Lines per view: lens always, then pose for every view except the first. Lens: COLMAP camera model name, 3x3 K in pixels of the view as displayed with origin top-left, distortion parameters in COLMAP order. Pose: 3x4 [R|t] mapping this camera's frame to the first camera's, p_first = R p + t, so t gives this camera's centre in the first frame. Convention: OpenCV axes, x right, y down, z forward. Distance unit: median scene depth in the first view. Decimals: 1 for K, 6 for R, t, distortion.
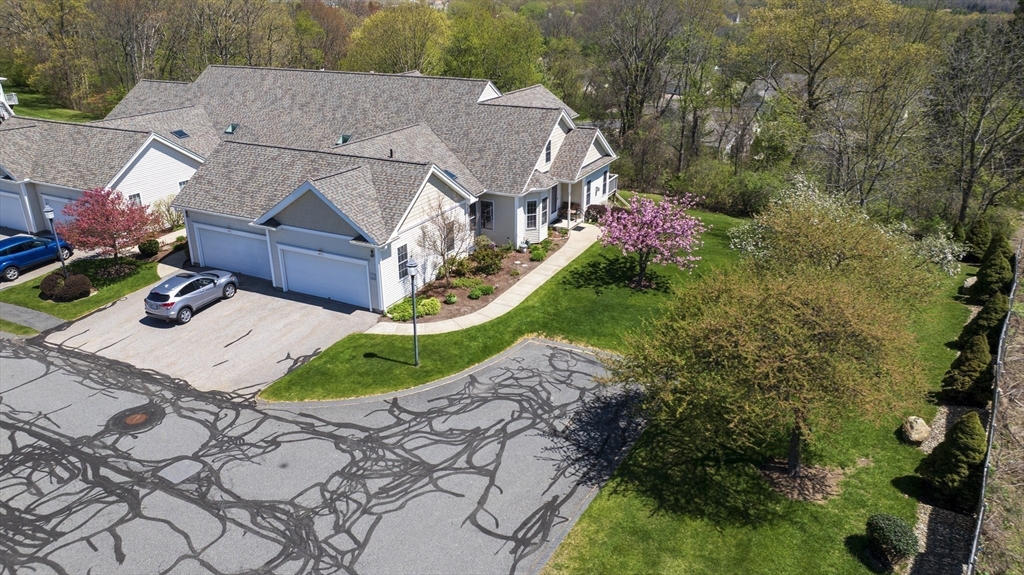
lens RADIAL K [[722.5, 0, 512.0], [0, 722.5, 287.5], [0, 0, 1]] dist [-0.020488, -0.004137]
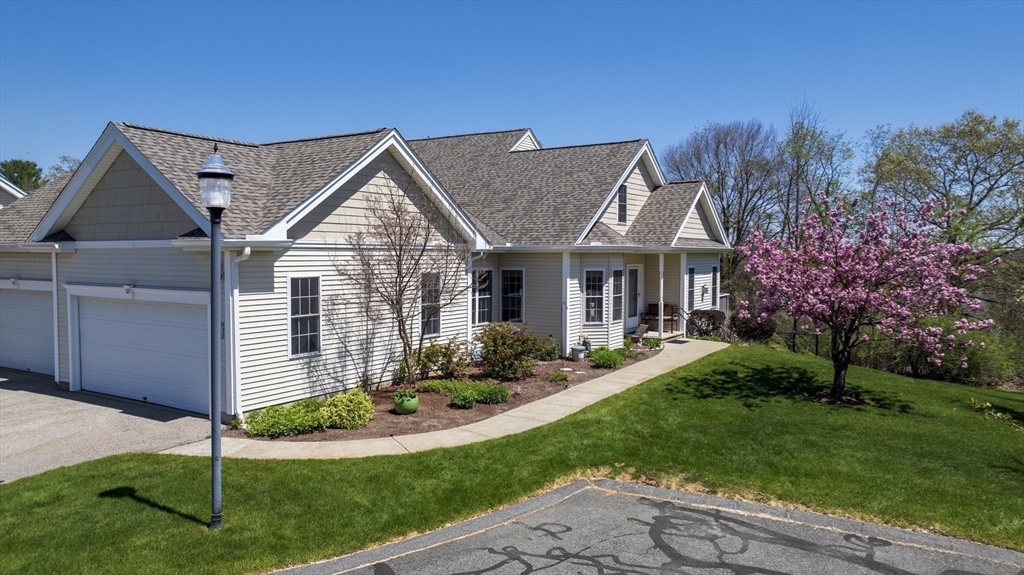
lens RADIAL K [[722.5, 0, 512.0], [0, 722.5, 287.5], [0, 0, 1]] dist [-0.020488, -0.004137]
pose [[0.996189, 0.007697, -0.086875, 0.013322], [-0.036351, 0.942094, -0.333374, 0.079579], [0.079279, 0.335262, 0.938783, 0.503022]]
